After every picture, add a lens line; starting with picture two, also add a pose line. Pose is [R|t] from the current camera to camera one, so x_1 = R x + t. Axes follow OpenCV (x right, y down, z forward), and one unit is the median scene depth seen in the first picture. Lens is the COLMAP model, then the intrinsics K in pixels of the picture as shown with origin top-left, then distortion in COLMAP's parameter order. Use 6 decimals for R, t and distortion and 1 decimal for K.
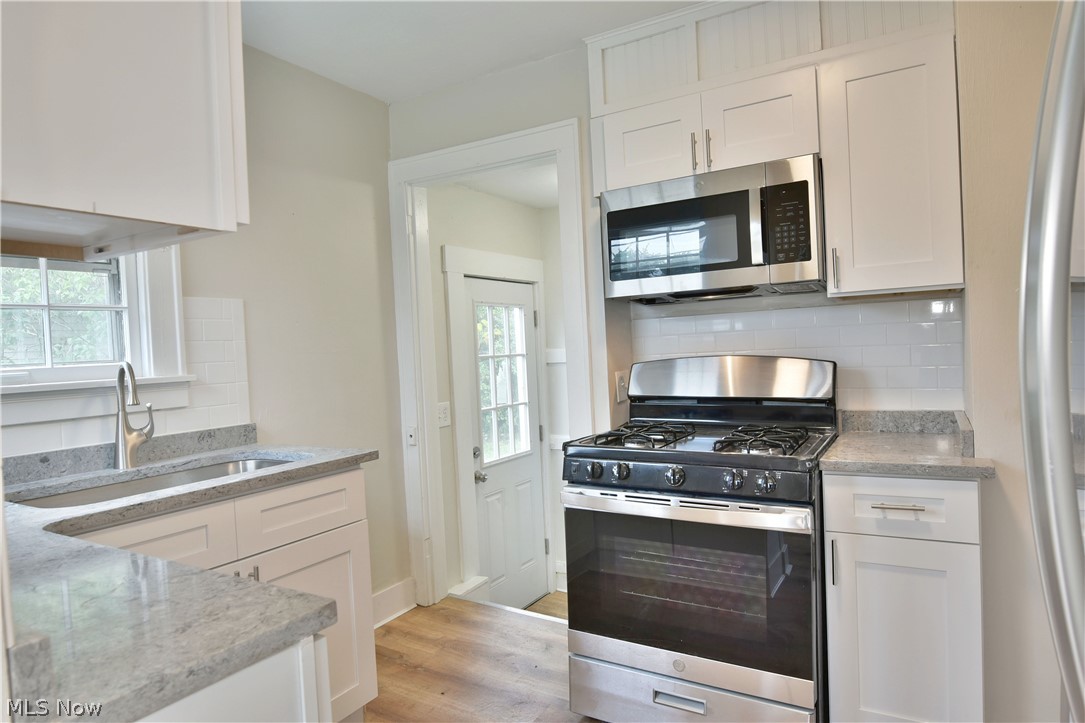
lens RADIAL K [[661.0, 0, 541.0], [0, 661.0, 364.4], [0, 0, 1]] dist [-0.011665, -0.002851]
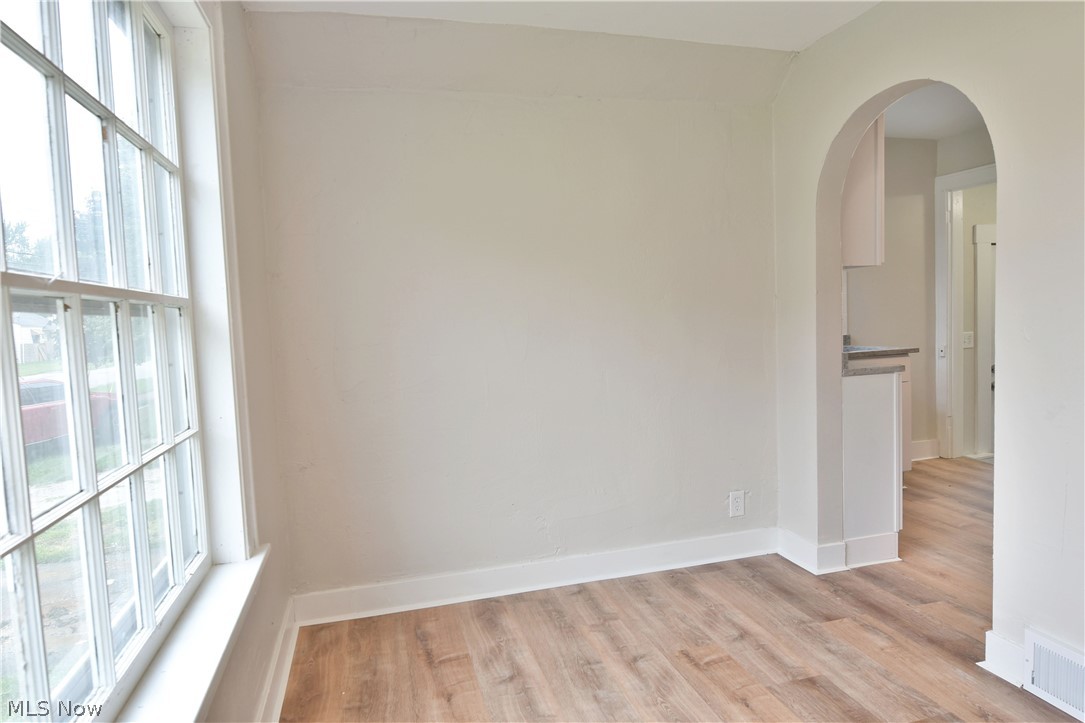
lens RADIAL K [[661.0, 0, 540.4], [0, 661.0, 364.4], [0, 0, 1]] dist [-0.011665, -0.002851]
pose [[0.721268, 0.064801, -0.689619, 0.198526], [-0.008471, 0.996365, 0.084764, 0.014166], [0.692605, -0.055296, 0.719195, -0.802533]]
